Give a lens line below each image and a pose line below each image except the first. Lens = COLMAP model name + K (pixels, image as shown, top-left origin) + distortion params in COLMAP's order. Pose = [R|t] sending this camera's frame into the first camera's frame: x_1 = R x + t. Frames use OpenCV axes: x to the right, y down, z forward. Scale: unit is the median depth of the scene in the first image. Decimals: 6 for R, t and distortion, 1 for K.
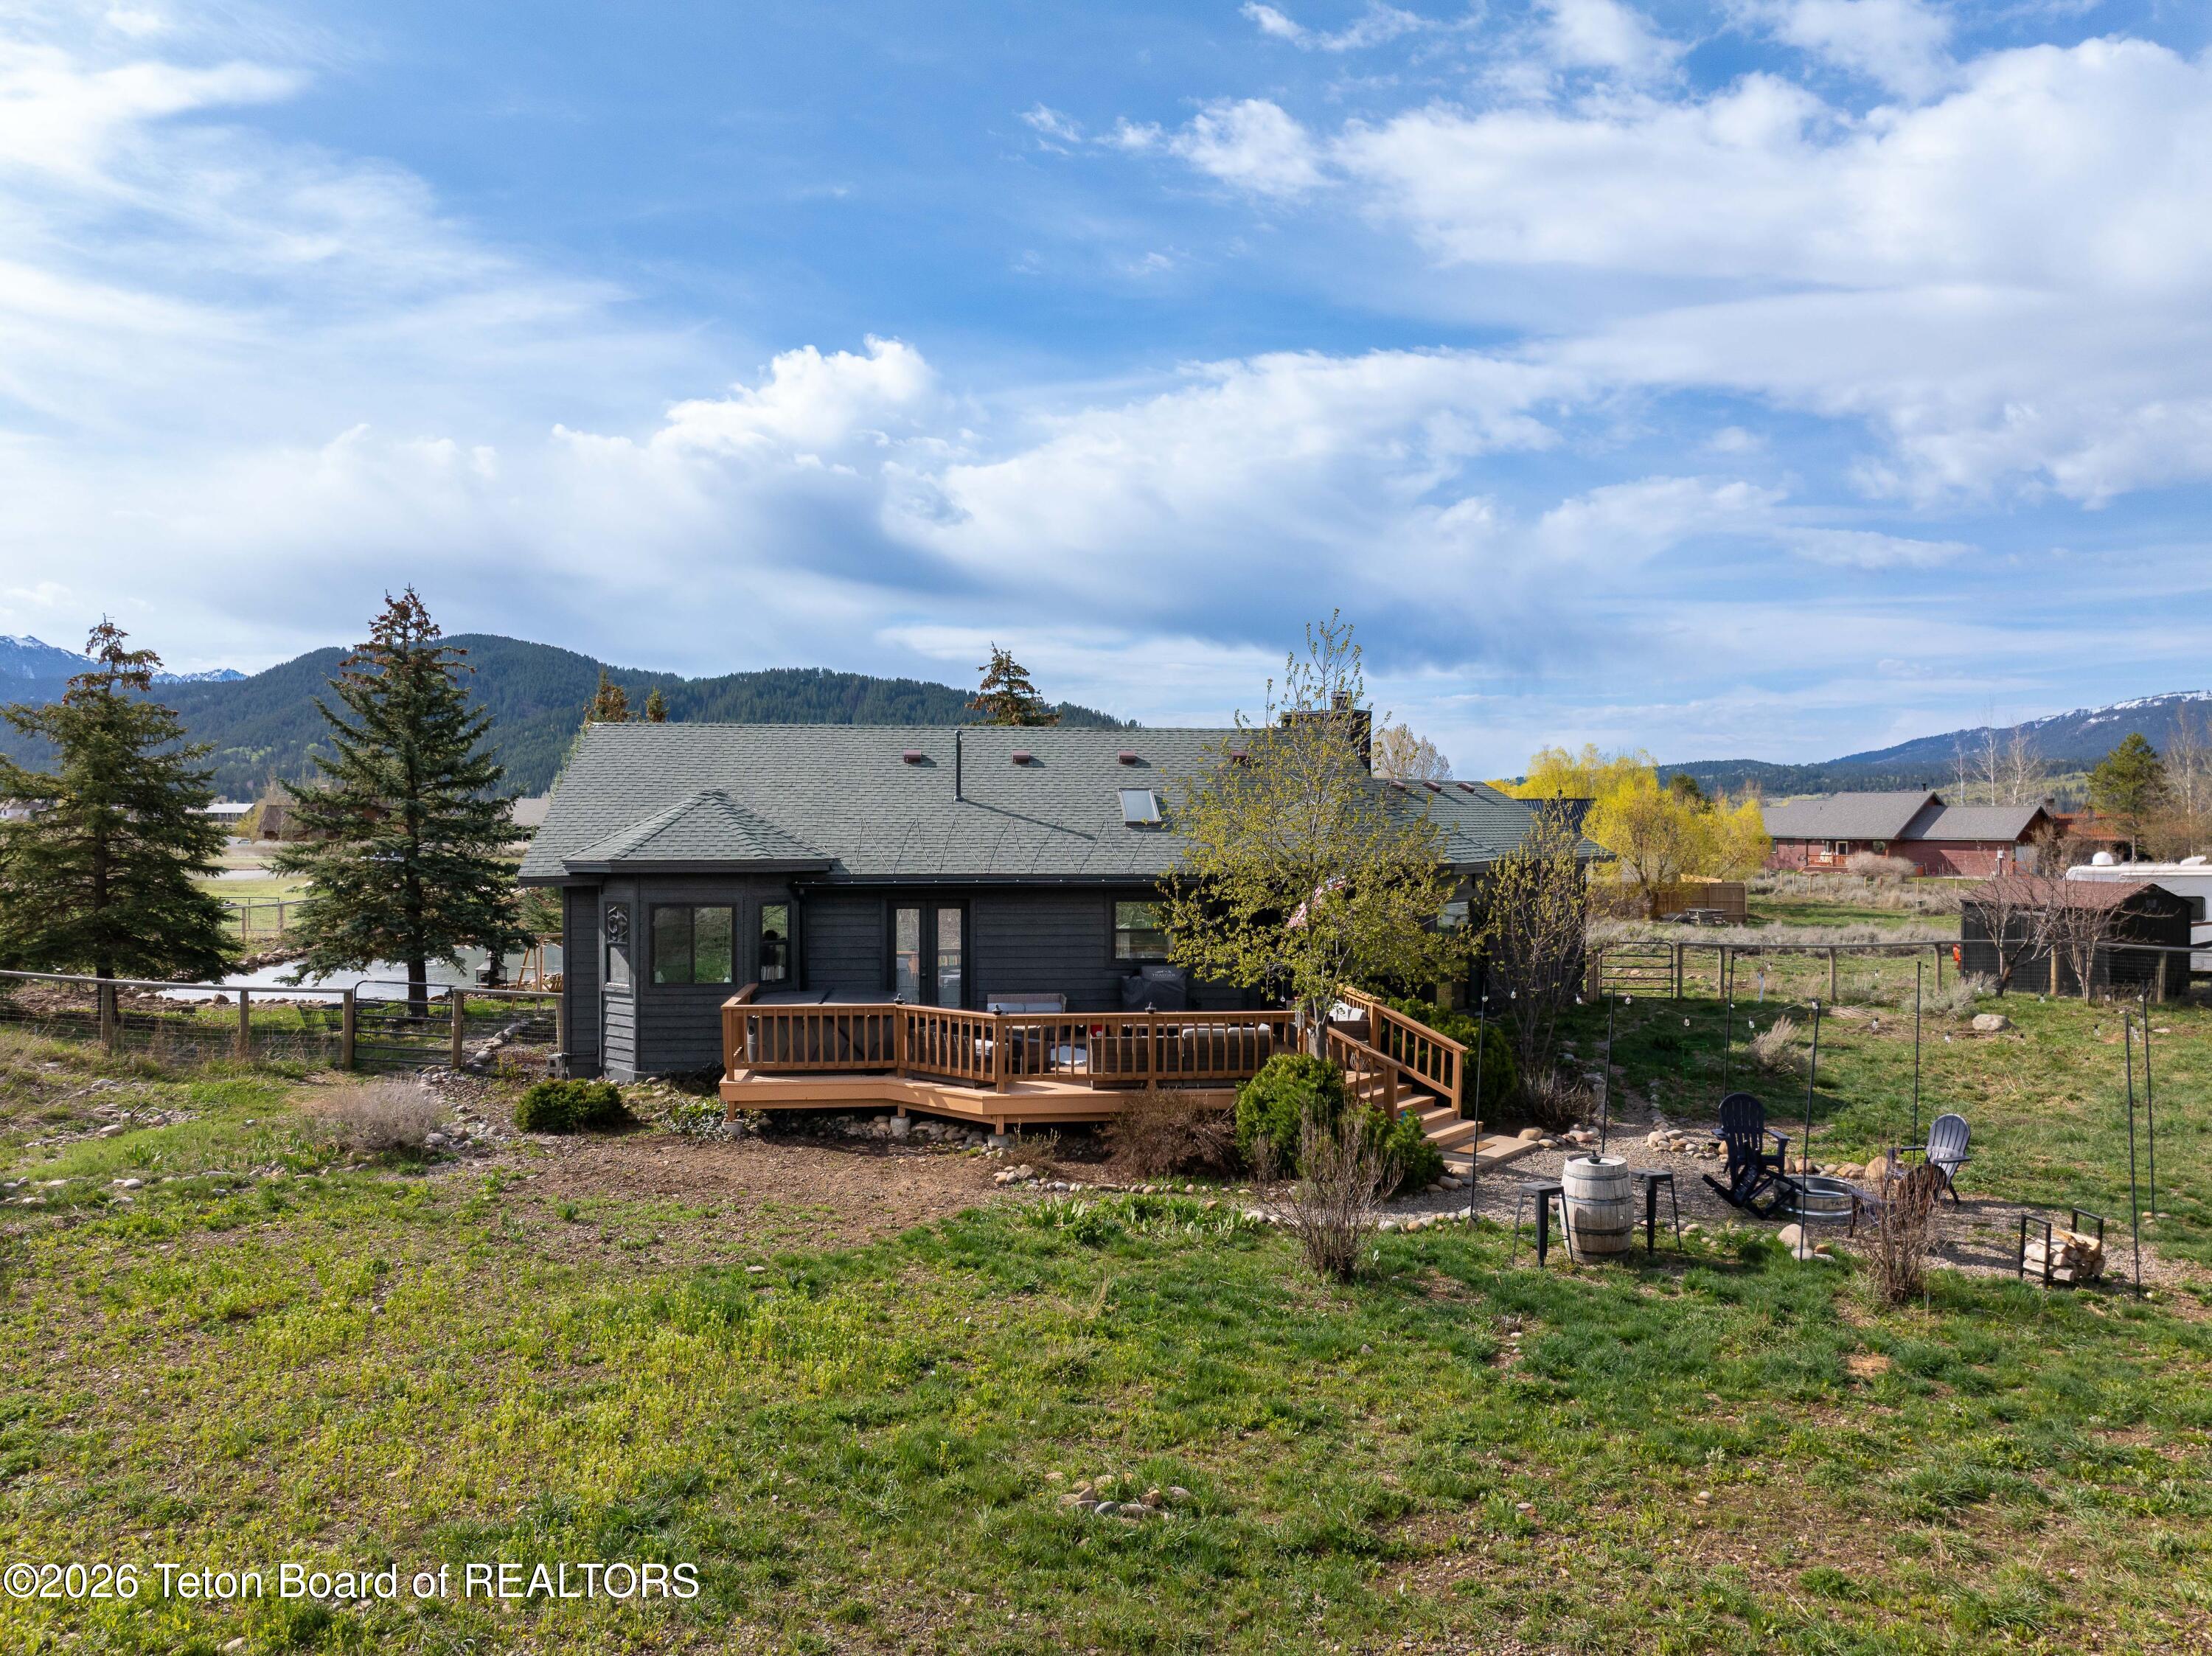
lens RADIAL K [[1557.9, 0, 1116.8], [0, 1557.9, 826.3], [0, 0, 1]] dist [-0.022883, -0.028408]
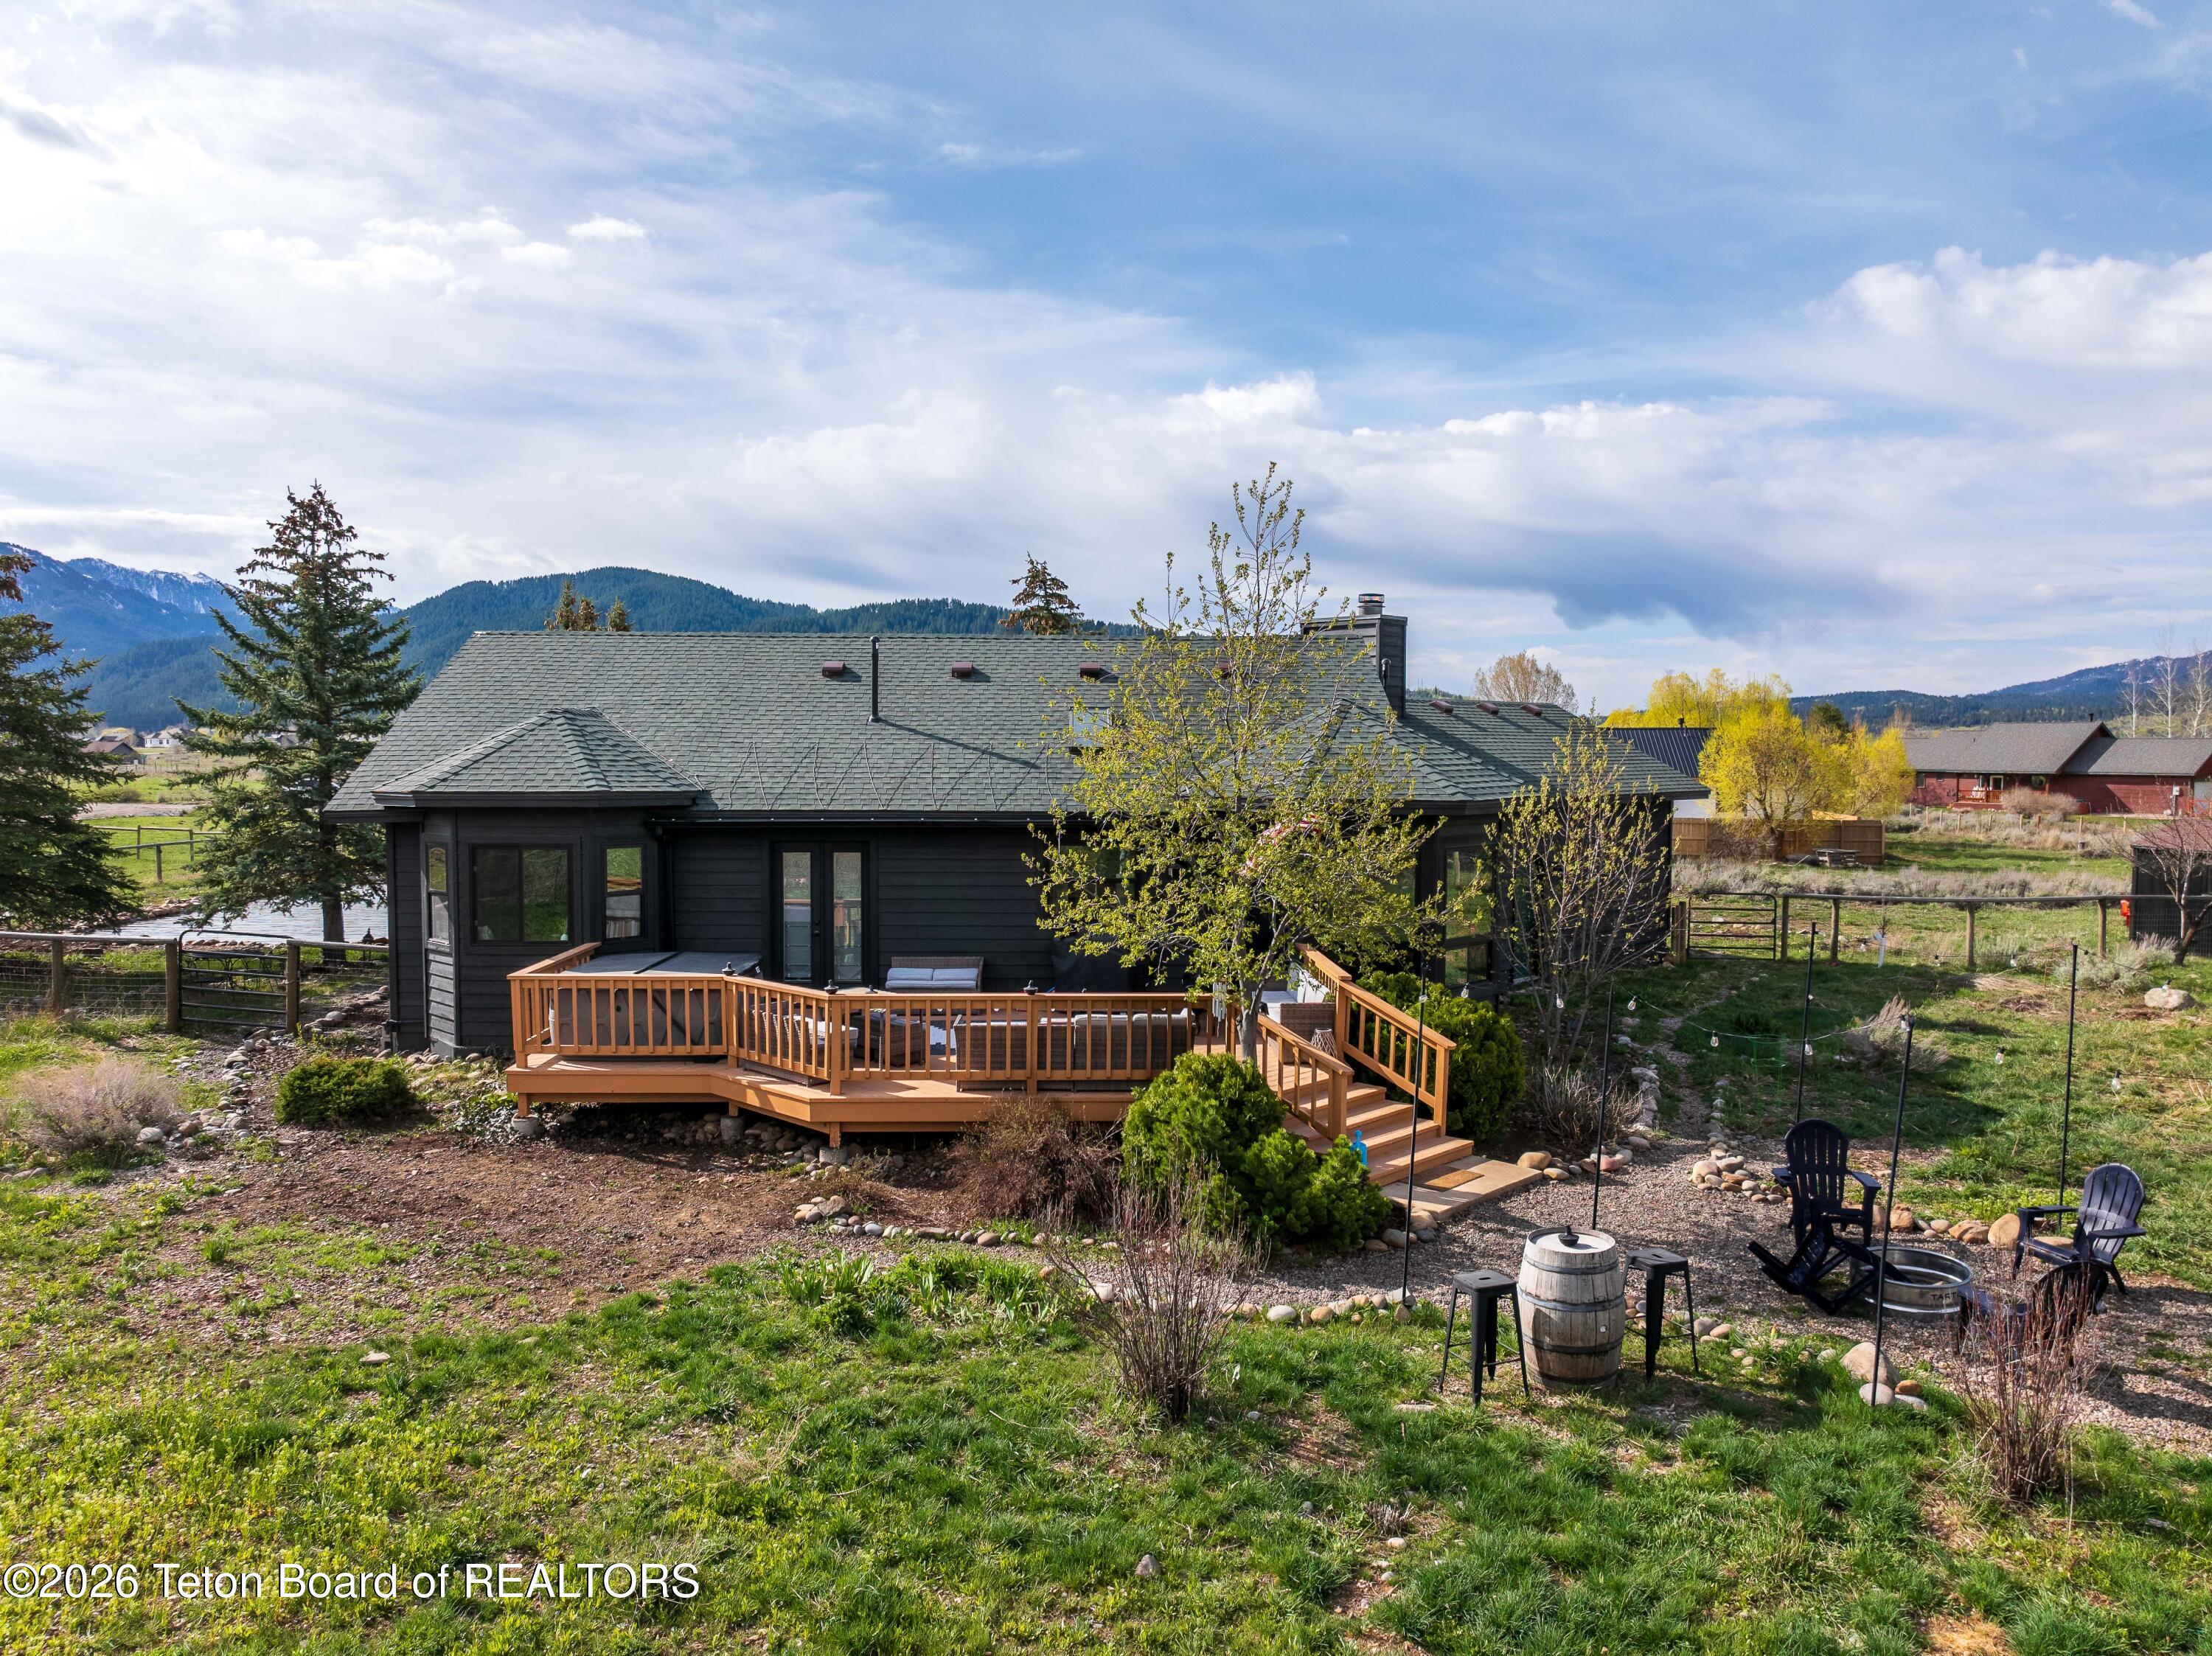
lens RADIAL K [[1562.4, 0, 1116.3], [0, 1562.4, 820.2], [0, 0, 1]] dist [-0.048589, 0.020333]
pose [[0.996565, 0.006178, -0.082586, 0.121643], [-0.002832, 0.999173, 0.040571, 0.002771], [0.082769, -0.040197, 0.995758, 0.230671]]
